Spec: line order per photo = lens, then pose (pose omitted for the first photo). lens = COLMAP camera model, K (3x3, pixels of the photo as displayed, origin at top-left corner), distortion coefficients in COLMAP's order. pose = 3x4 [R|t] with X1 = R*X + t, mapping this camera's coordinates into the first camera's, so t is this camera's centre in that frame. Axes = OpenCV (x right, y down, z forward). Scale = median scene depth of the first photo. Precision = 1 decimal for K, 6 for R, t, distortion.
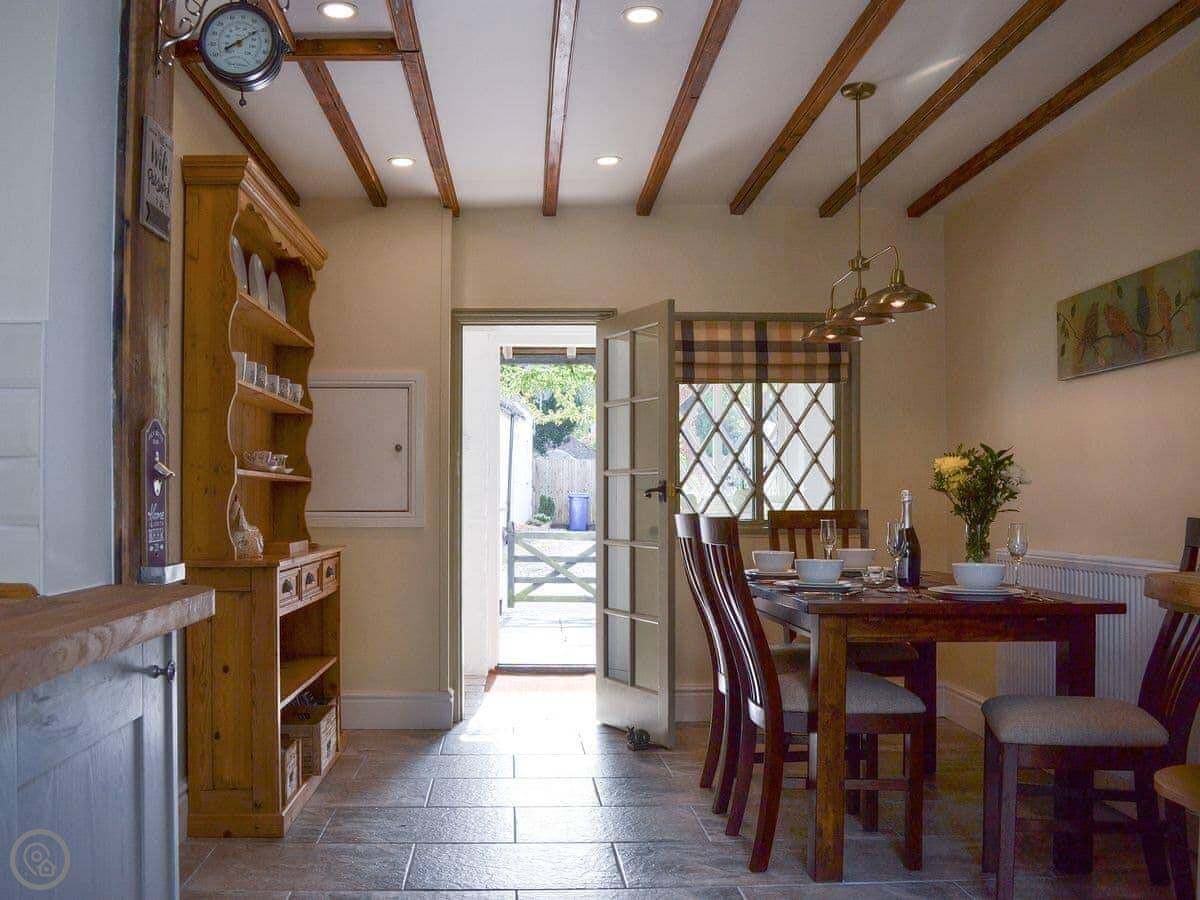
lens RADIAL K [[1150.5, 0, 571.0], [0, 1150.5, 412.3], [0, 0, 1]] dist [-0.066766, -0.008040]
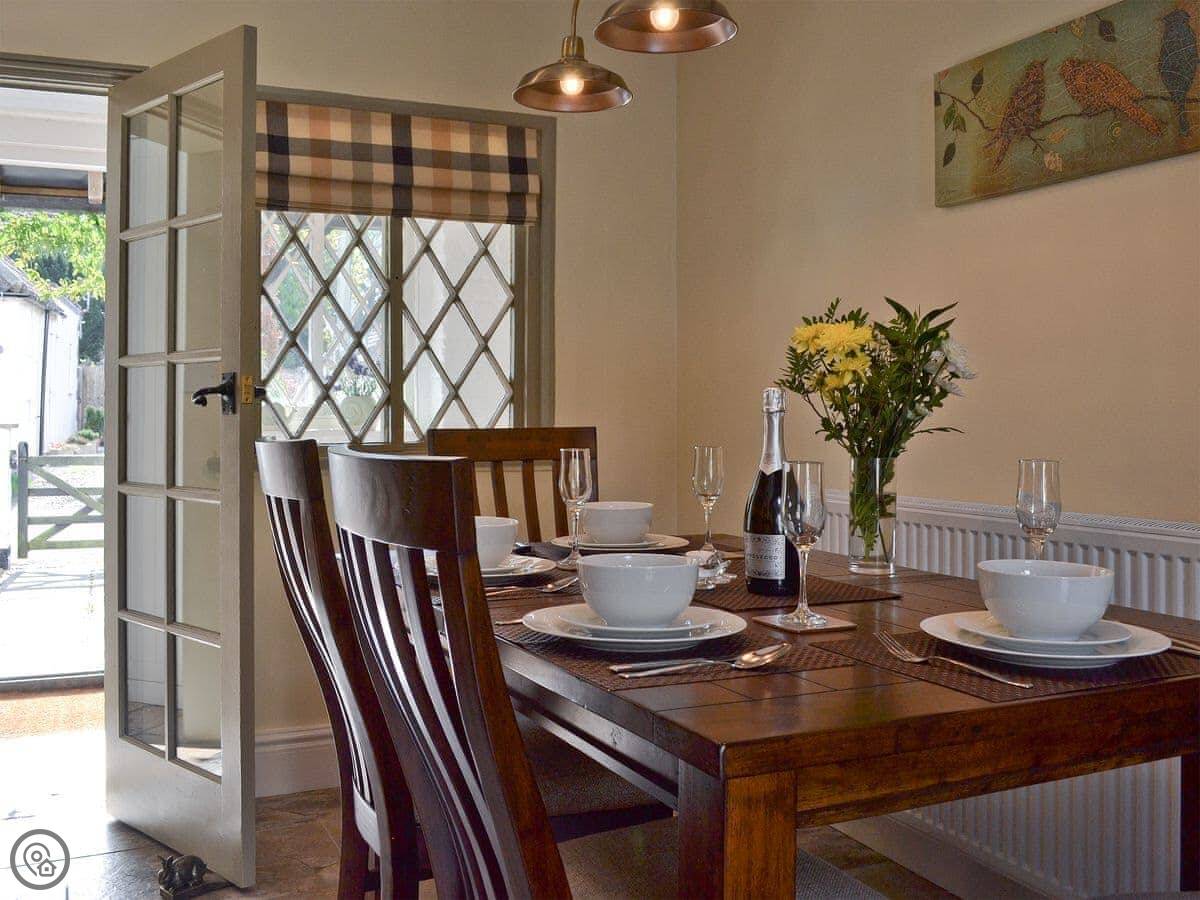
lens RADIAL K [[1150.5, 0, 571.0], [0, 1150.5, 412.3], [0, 0, 1]] dist [-0.066766, -0.008040]
pose [[0.933754, -0.001819, 0.357910, 0.033902], [-0.024991, 0.997215, 0.070269, 0.032116], [-0.357041, -0.074558, 0.931108, 0.402655]]
